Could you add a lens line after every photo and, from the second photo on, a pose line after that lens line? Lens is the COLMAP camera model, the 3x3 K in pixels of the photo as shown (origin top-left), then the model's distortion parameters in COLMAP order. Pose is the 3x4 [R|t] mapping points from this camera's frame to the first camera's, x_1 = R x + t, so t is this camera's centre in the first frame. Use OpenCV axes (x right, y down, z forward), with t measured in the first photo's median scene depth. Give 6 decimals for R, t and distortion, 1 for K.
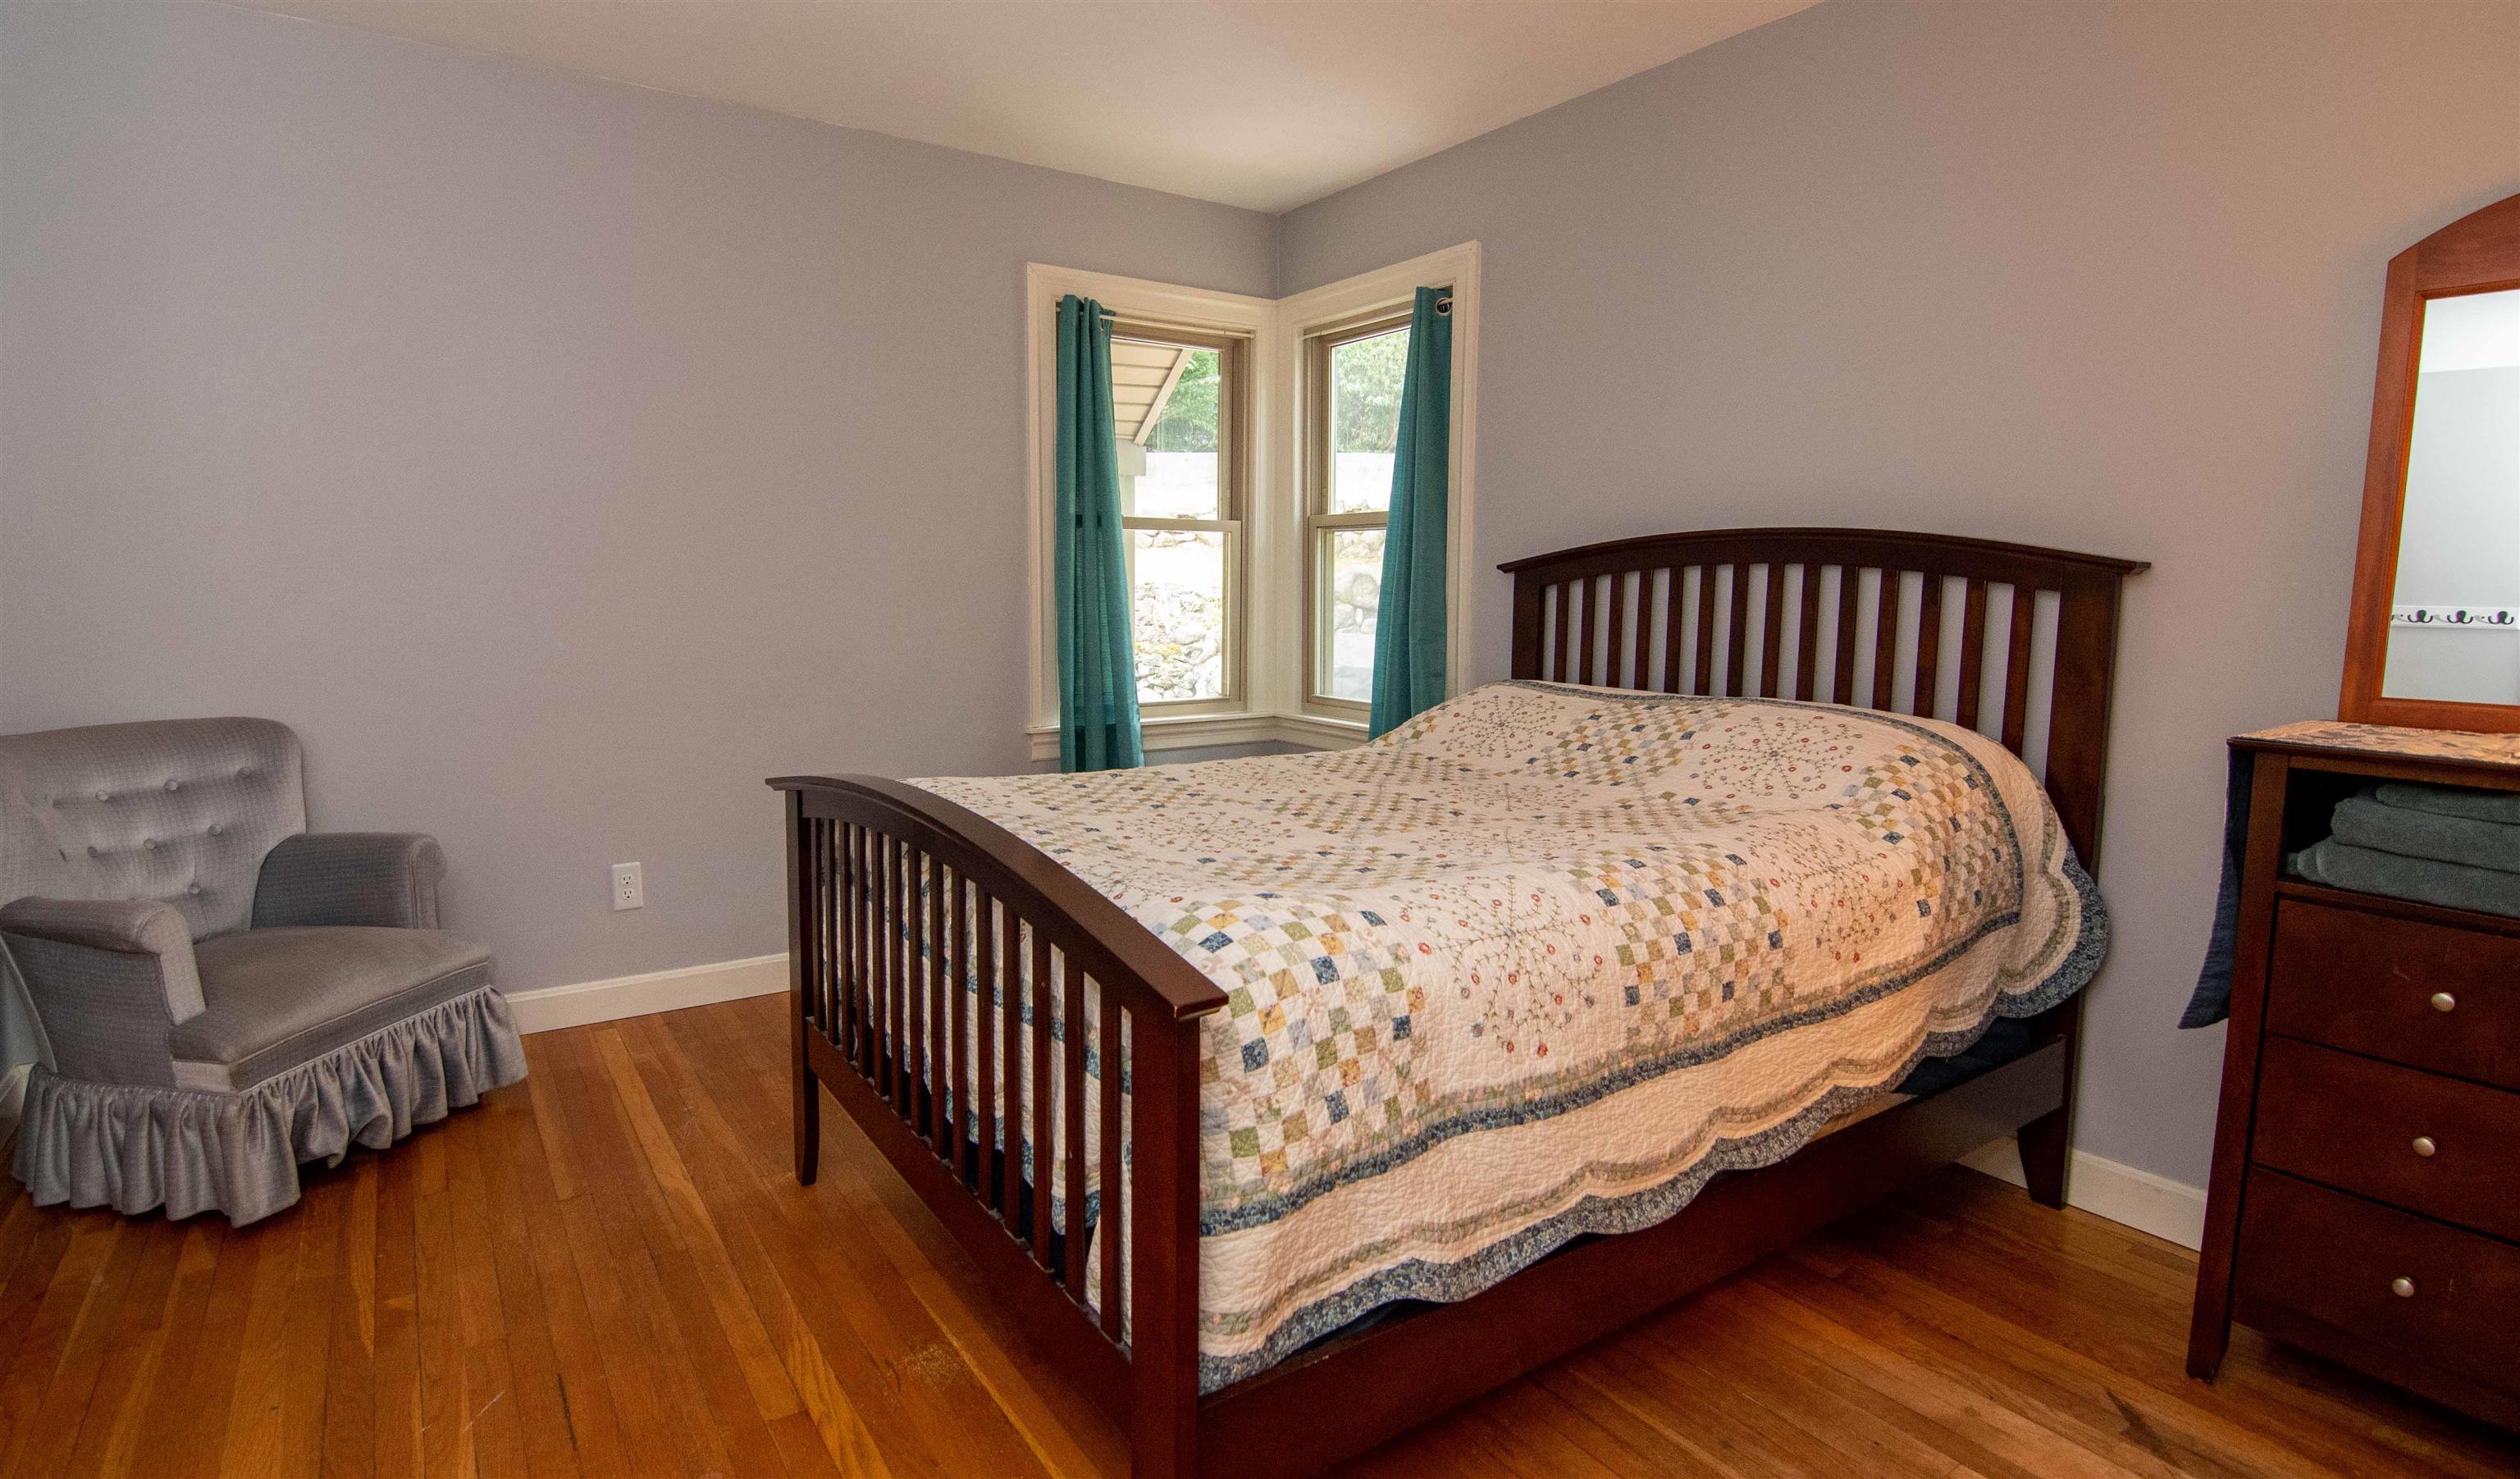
lens RADIAL K [[1232.7, 0, 1260.0], [0, 1232.7, 739.5], [0, 0, 1]] dist [-0.000942, -0.020431]
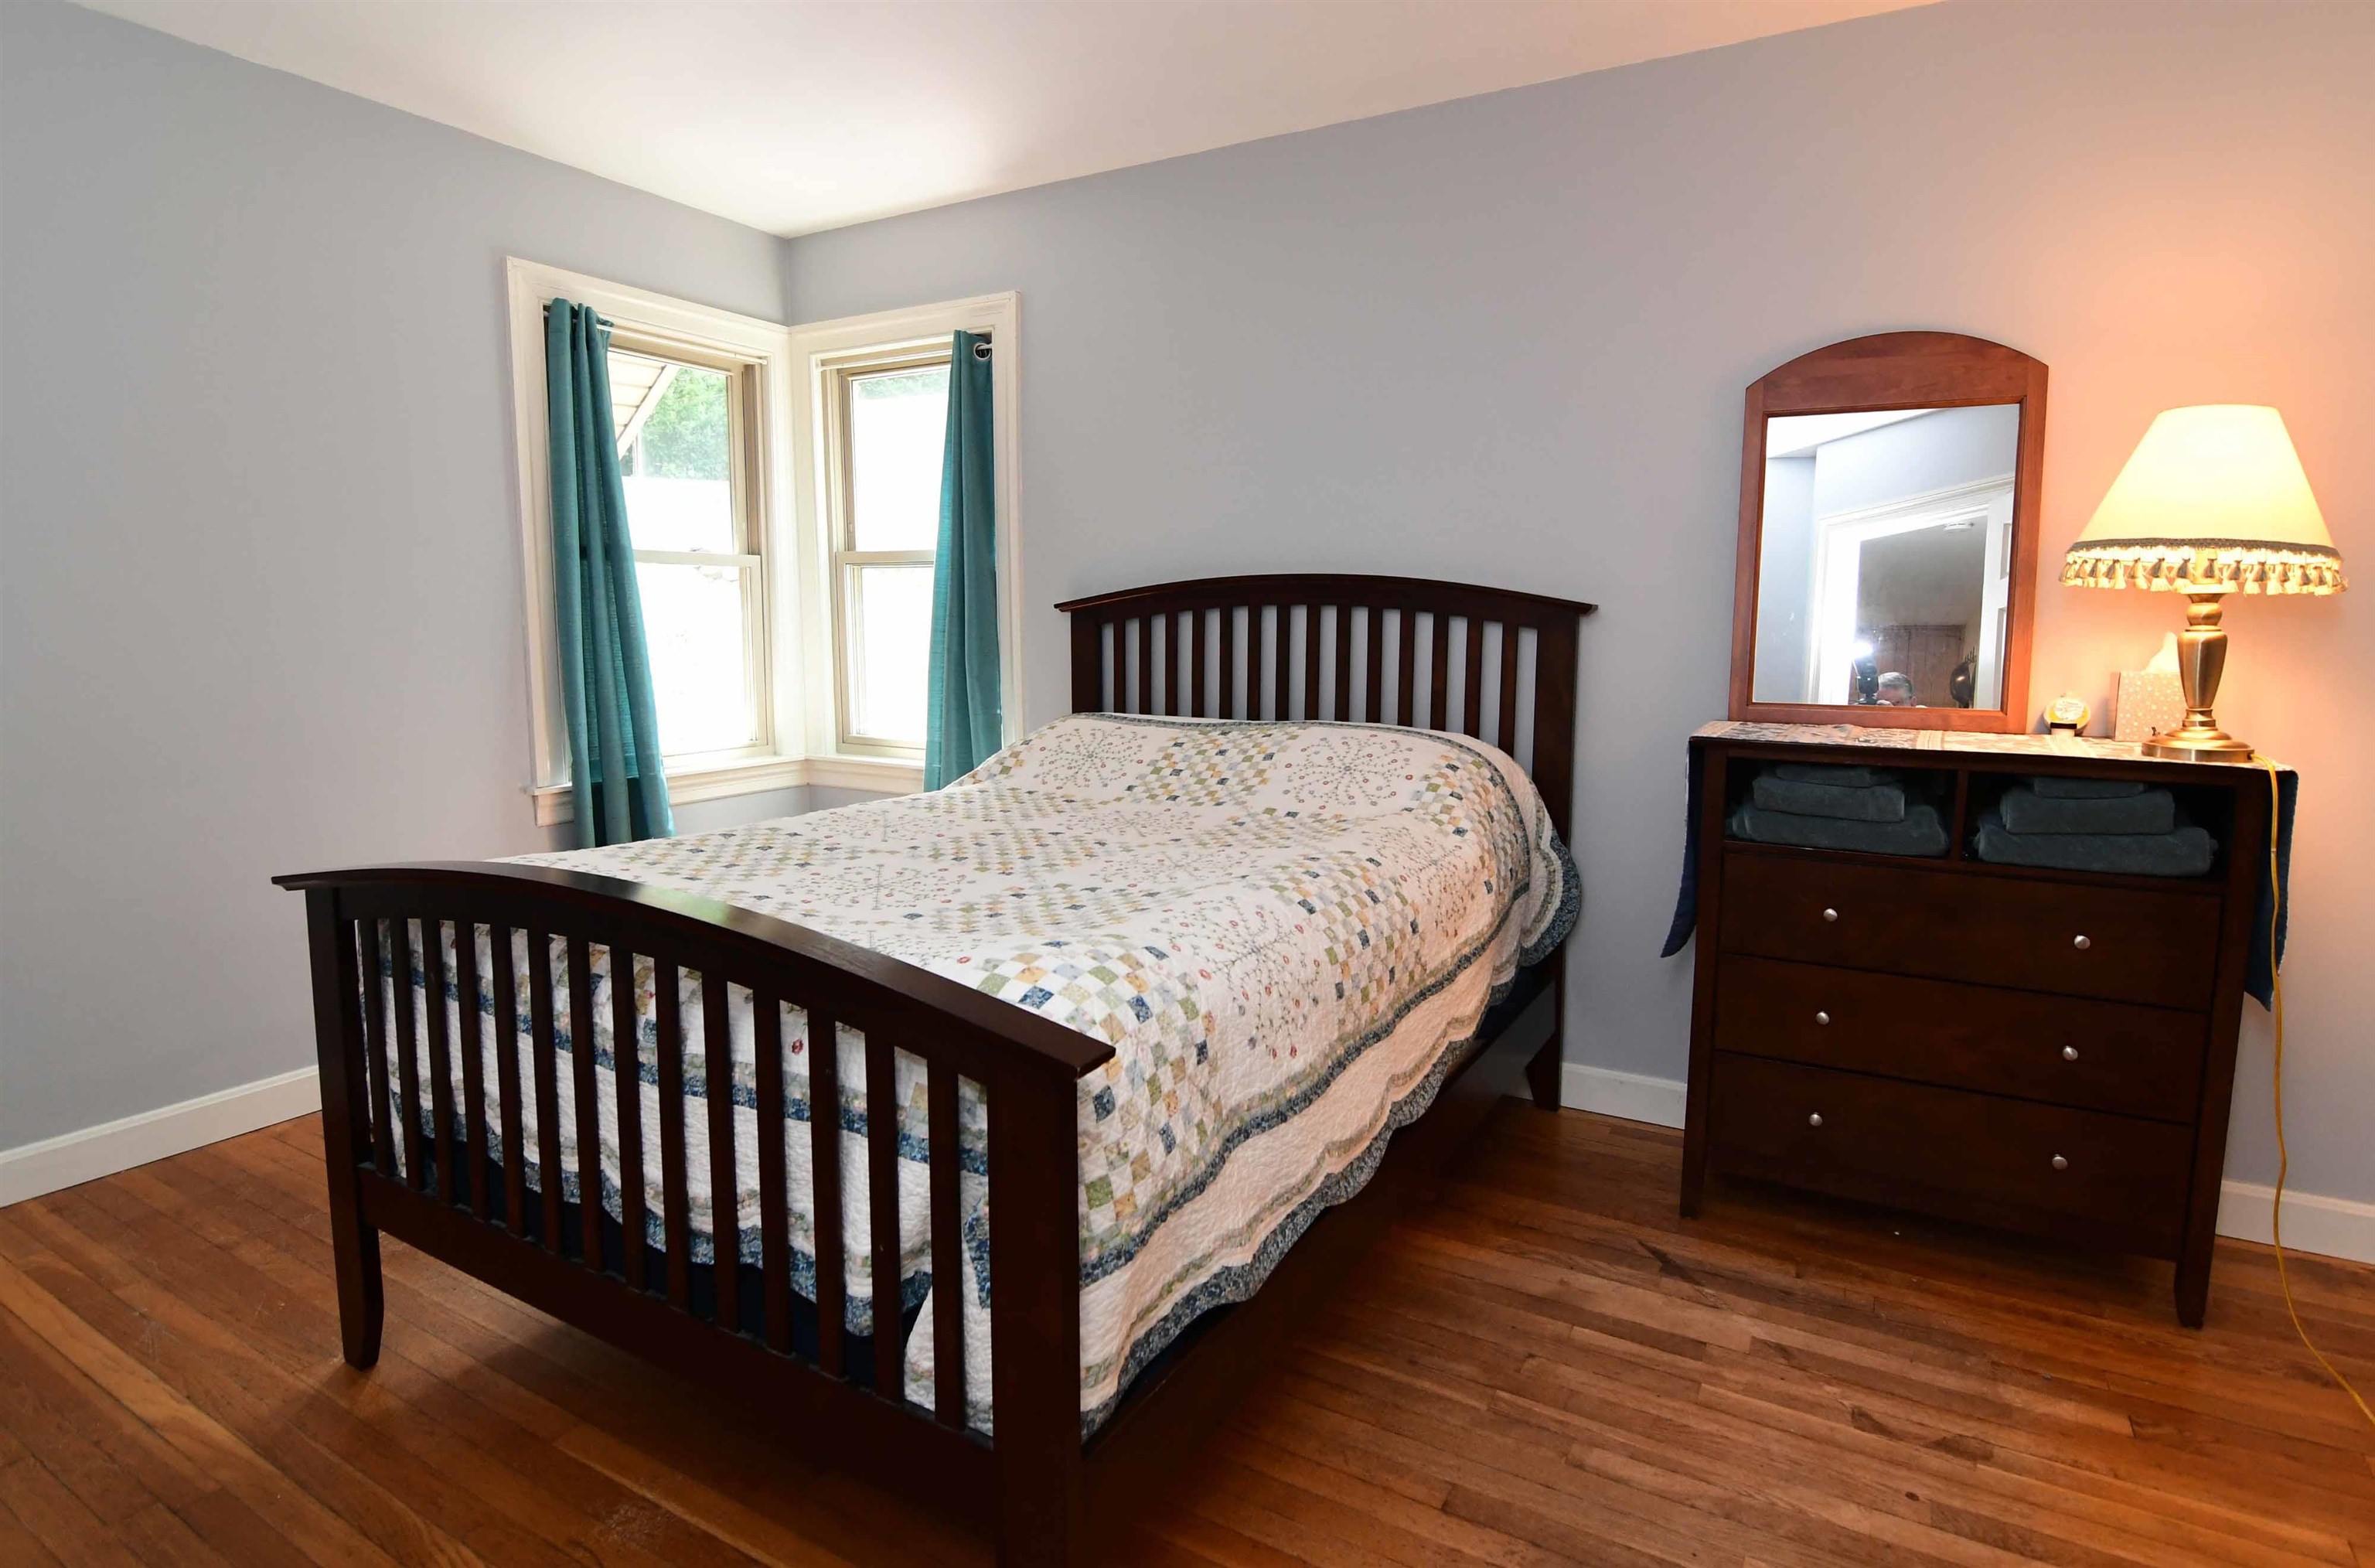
lens RADIAL K [[1179.8, 0, 1192.2], [0, 1179.8, 763.9], [0, 0, 1]] dist [0.000269, -0.022936]
pose [[0.892763, -0.059076, 0.446637, -0.257704], [0.058604, 0.998170, 0.014886, -0.021692], [-0.446699, 0.012885, 0.894592, 0.076938]]
